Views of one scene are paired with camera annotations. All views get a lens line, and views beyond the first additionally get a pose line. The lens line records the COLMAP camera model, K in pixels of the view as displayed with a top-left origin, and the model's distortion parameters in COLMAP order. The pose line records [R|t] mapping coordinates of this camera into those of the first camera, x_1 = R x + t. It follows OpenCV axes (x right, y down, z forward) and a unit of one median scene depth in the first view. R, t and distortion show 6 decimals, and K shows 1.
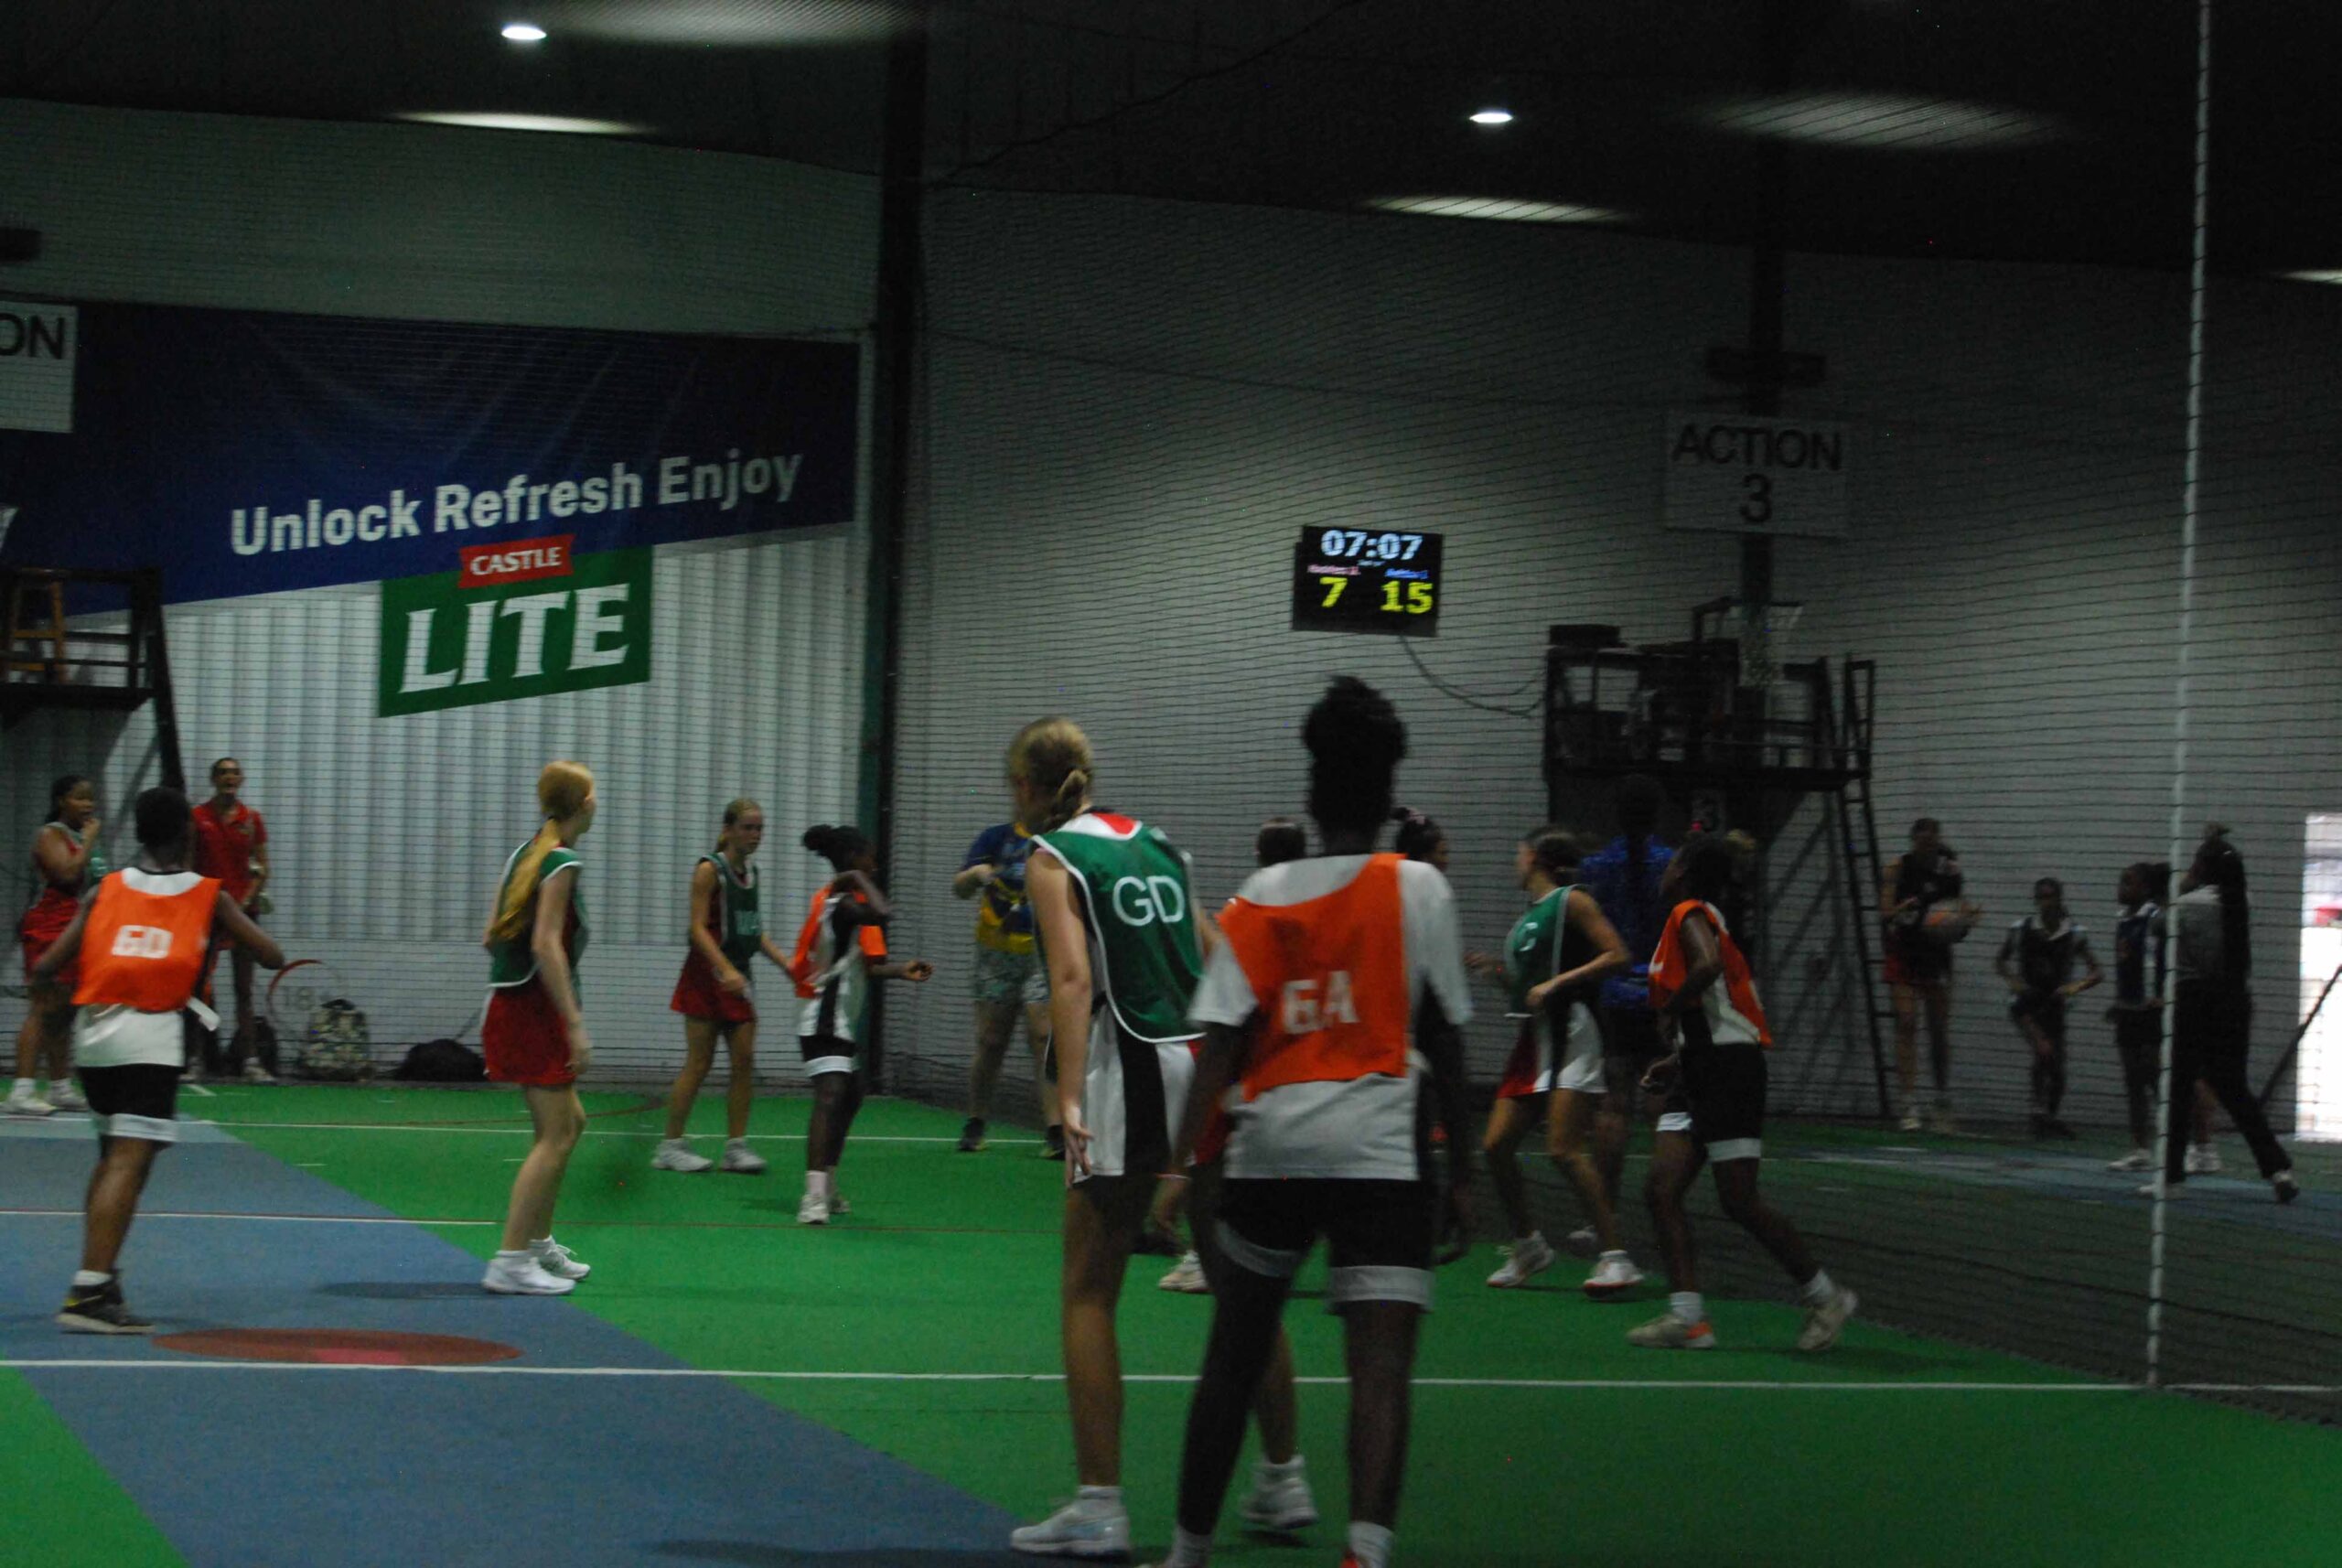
lens RADIAL K [[5383.7, 0, 1174.3], [0, 5383.7, 786.7], [0, 0, 1]] dist [0.011063, -0.453039]
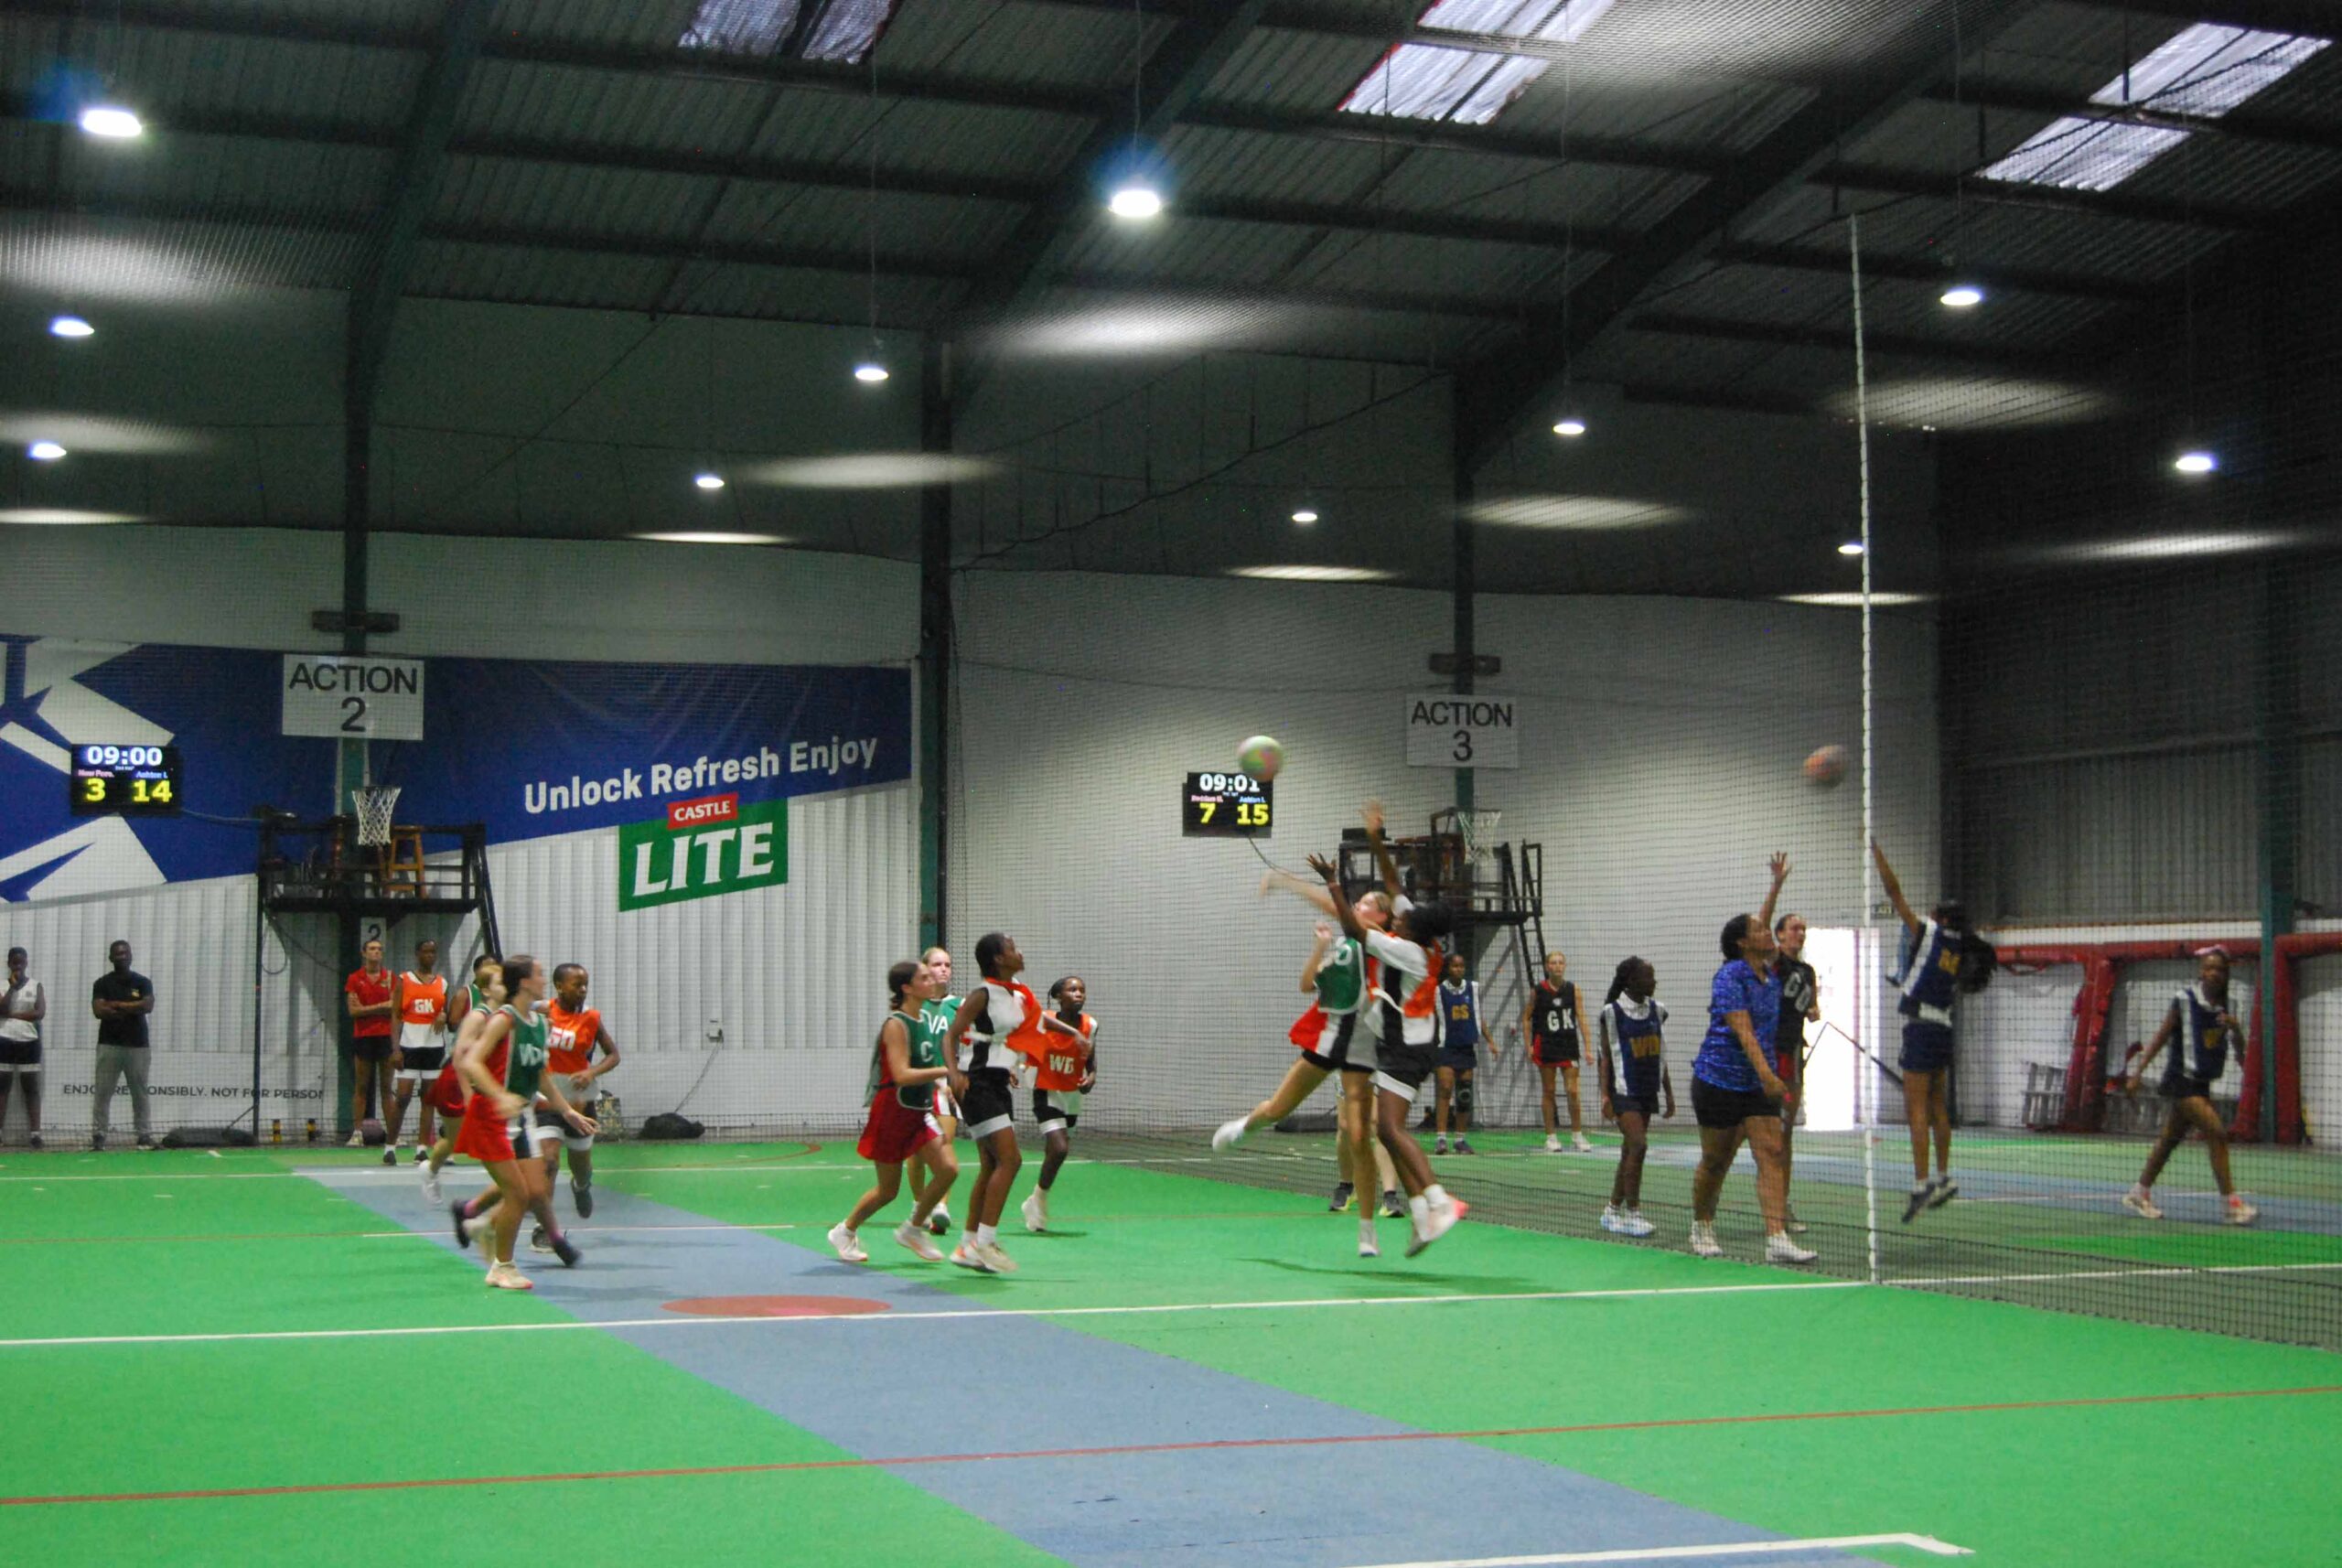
lens RADIAL K [[3377.4, 0, 1173.8], [0, 3377.4, 790.3], [0, 0, 1]] dist [-0.040462, -0.015820]
pose [[0.997297, -0.033937, 0.065169, -0.047736], [0.036647, 0.998493, -0.040847, -0.002020], [-0.063685, 0.043125, 0.997038, -0.006216]]
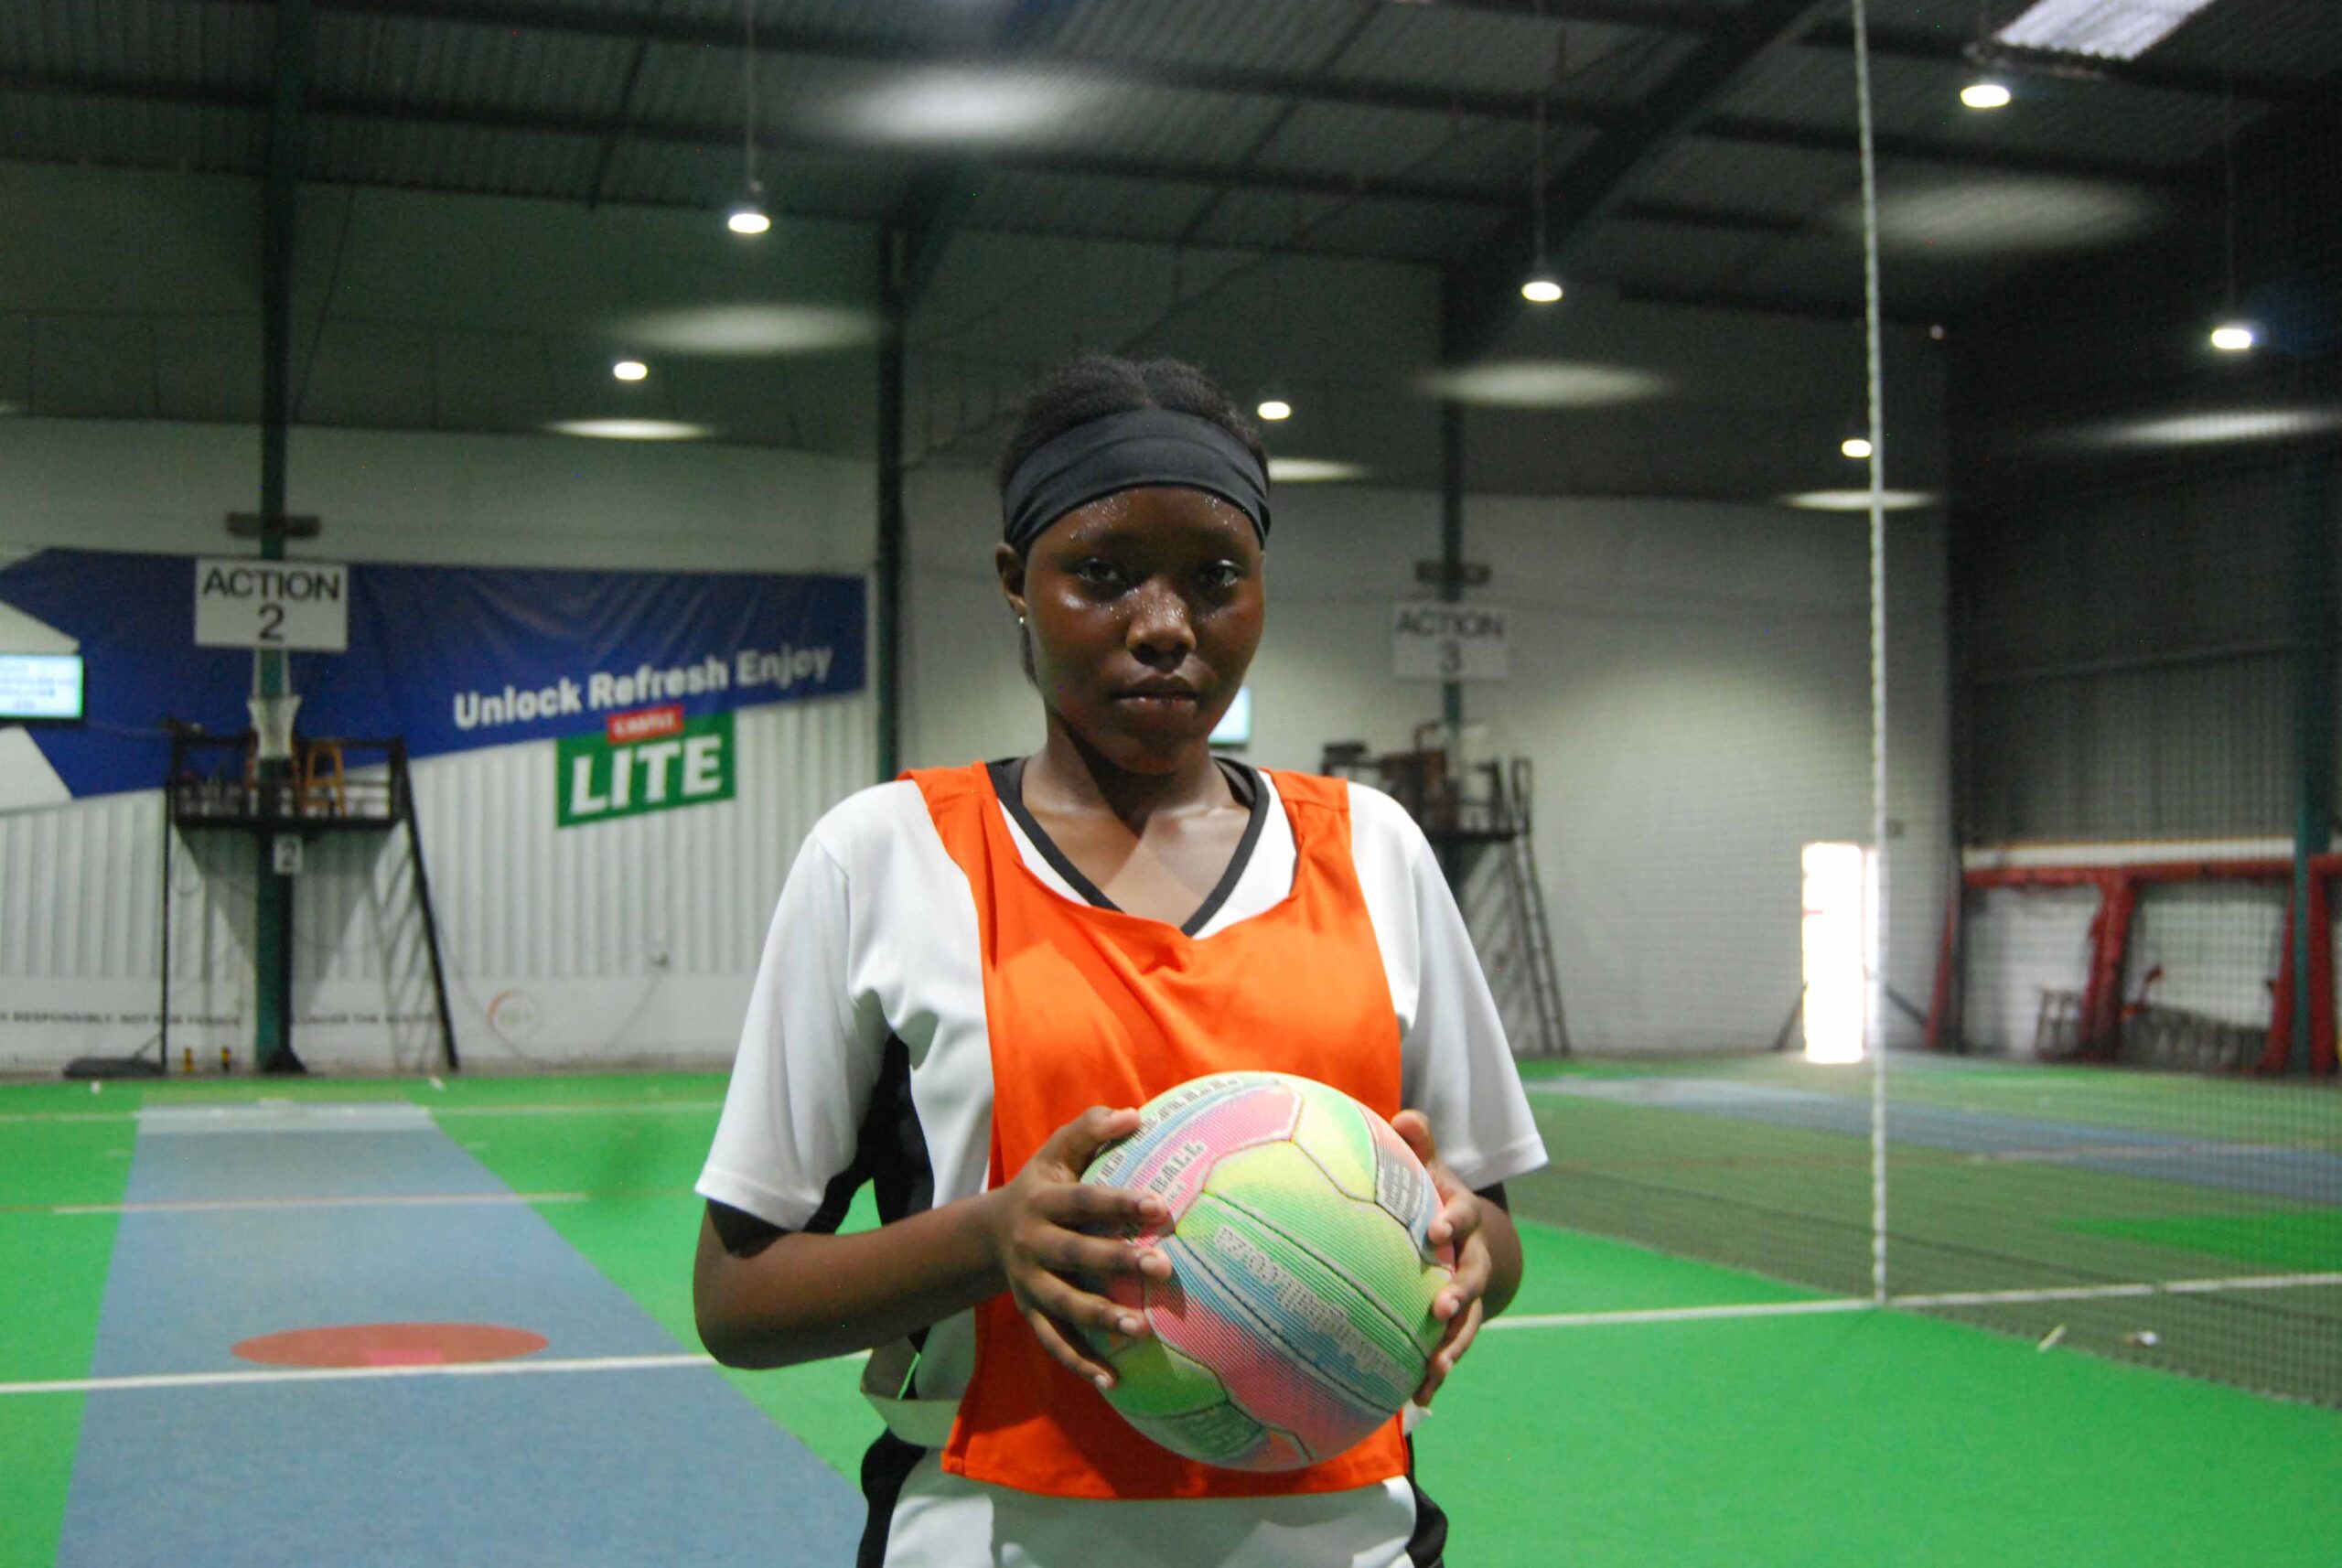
lens RADIAL K [[2912.5, 0, 1178.5], [0, 2912.5, 803.1], [0, 0, 1]] dist [-0.045405, -0.014322]
pose [[0.998809, -0.036302, 0.032596, 0.000830], [0.036913, 0.999150, -0.018345, 0.001069], [-0.031902, 0.019526, 0.999300, 0.172919]]
